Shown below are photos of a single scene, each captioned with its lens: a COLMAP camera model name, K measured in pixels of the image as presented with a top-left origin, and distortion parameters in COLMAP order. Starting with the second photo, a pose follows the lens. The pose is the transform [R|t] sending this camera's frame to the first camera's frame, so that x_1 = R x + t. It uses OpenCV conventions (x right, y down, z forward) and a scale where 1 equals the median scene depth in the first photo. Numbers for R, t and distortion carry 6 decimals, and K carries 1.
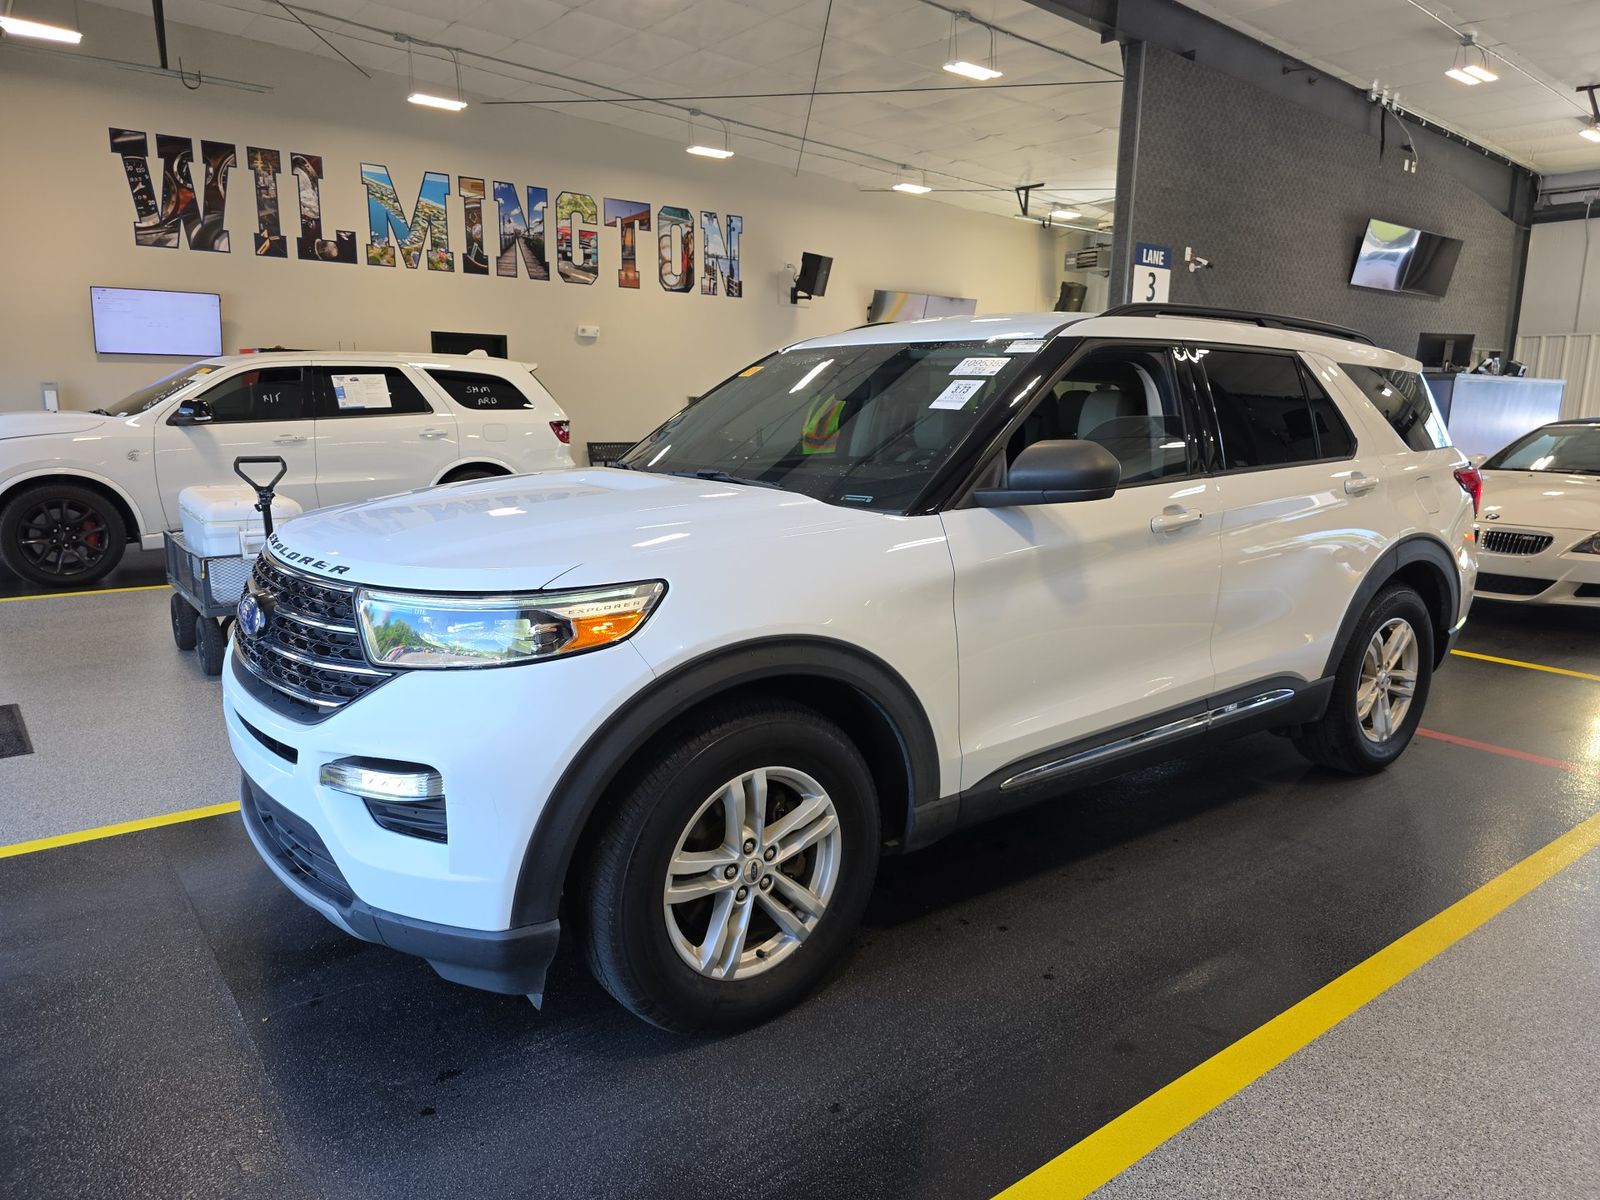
lens RADIAL K [[1089.9, 0, 802.5], [0, 1089.9, 611.9], [0, 0, 1]] dist [0.013561, -0.014433]
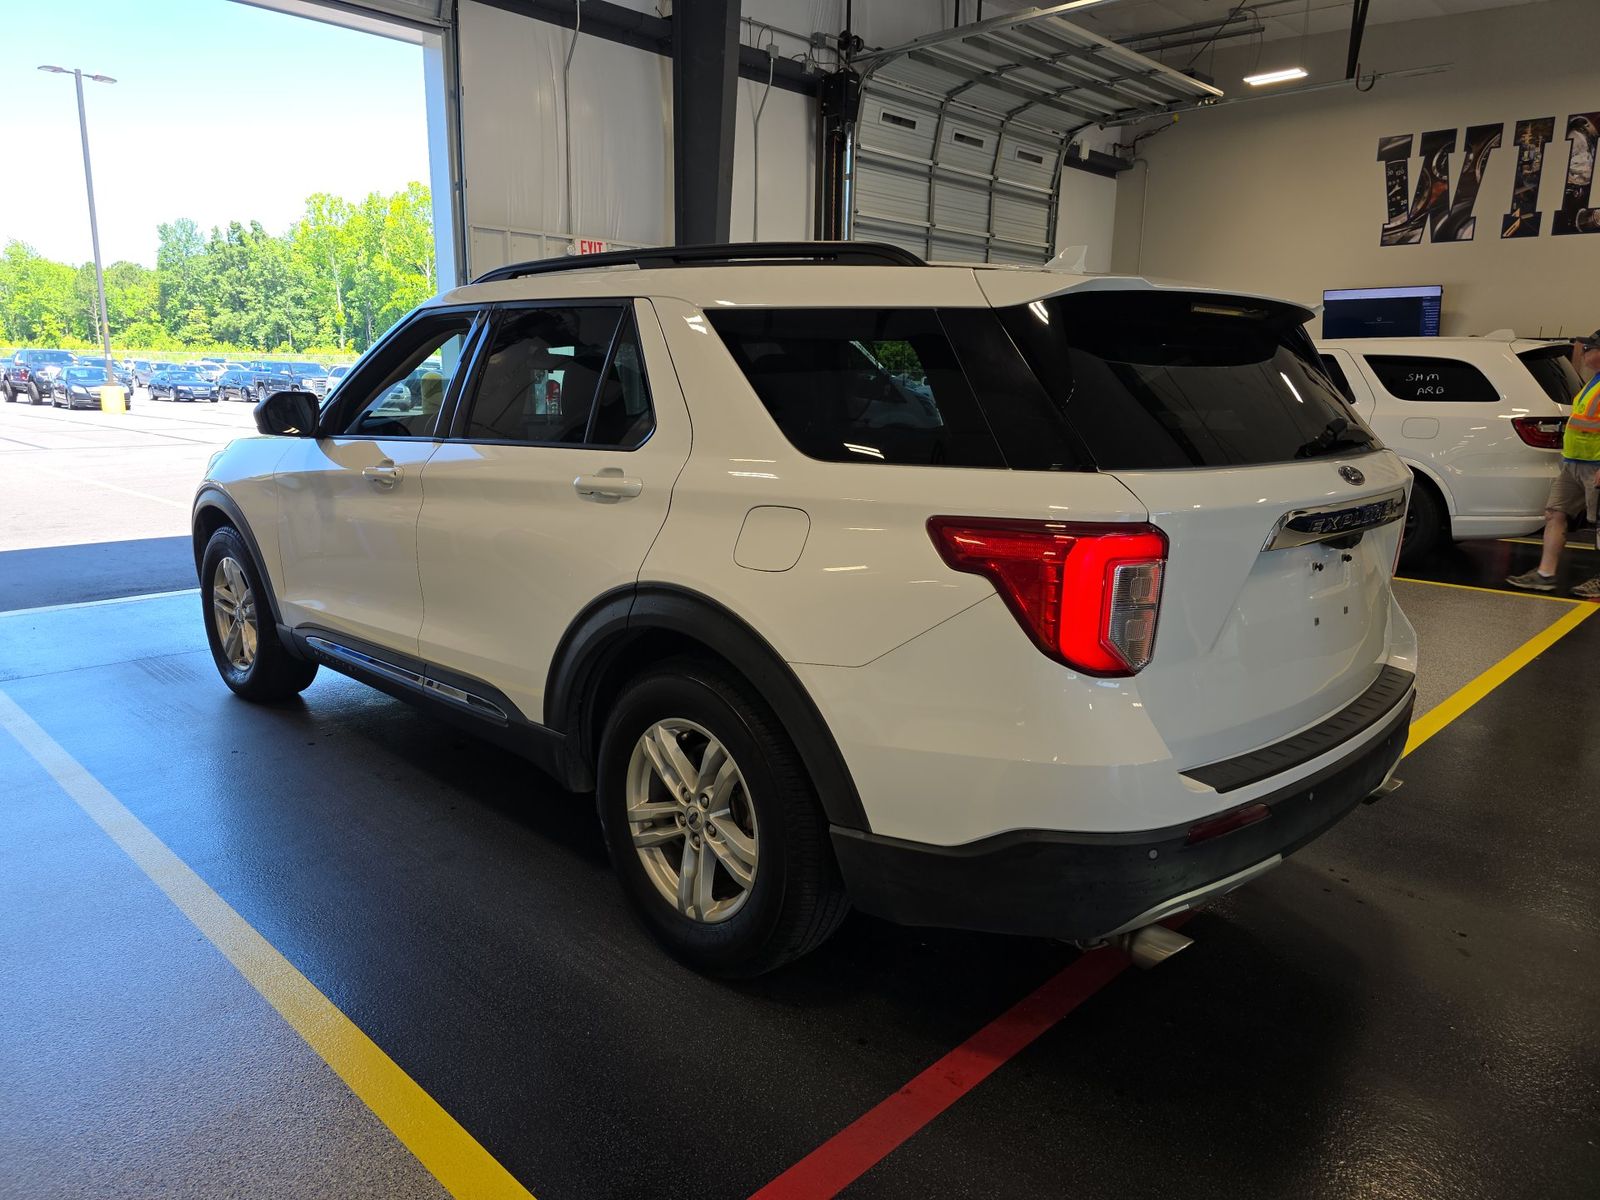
lens RADIAL K [[1089.9, 0, 804.5], [0, 1089.9, 596.0], [0, 0, 1]] dist [0.013561, -0.014433]
pose [[0.150181, 0.184613, -0.971269, 0.387429], [-0.200065, 0.967761, 0.153012, -0.057028], [0.968204, 0.171337, 0.182274, 0.318892]]
